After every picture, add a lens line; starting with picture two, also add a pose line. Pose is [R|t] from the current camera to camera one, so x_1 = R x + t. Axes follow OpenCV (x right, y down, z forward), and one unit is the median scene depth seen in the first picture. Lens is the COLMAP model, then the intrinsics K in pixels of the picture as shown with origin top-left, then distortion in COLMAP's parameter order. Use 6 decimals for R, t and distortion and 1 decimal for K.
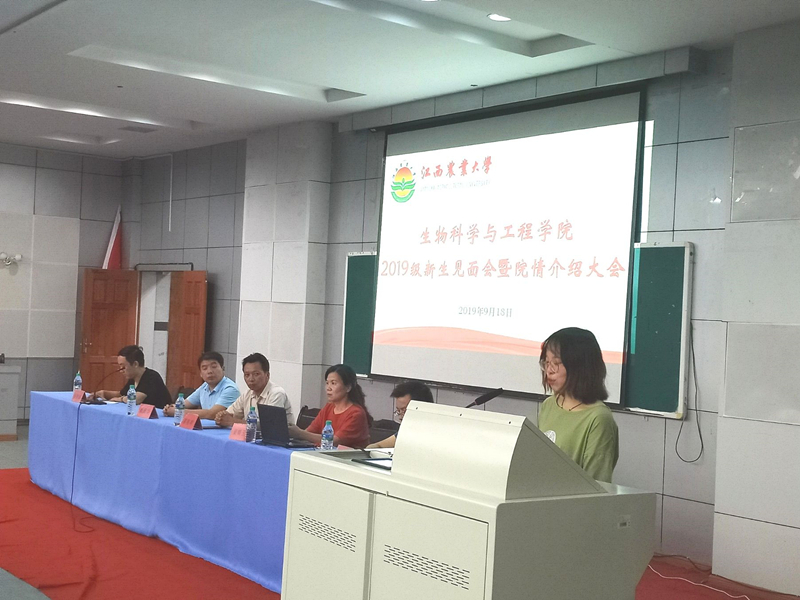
lens RADIAL K [[1067.7, 0, 398.1], [0, 1067.7, 302.2], [0, 0, 1]] dist [0.001138, 0.000000]
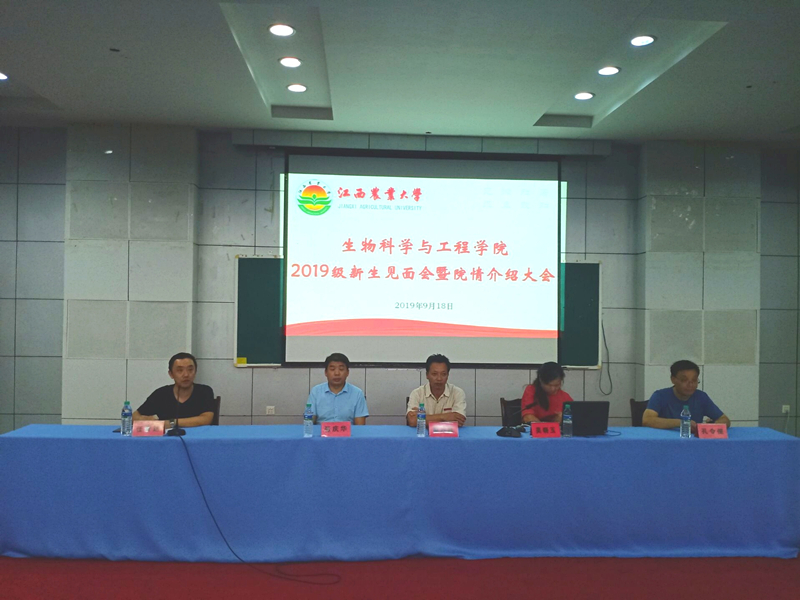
lens RADIAL K [[647.7, 0, 404.1], [0, 647.7, 295.4], [0, 0, 1]] dist [0.066127, -0.008162]
pose [[0.570817, -0.027855, 0.820605, -0.596109], [0.003938, 0.999506, 0.031189, -0.029408], [-0.821068, -0.014571, 0.570644, 0.561829]]
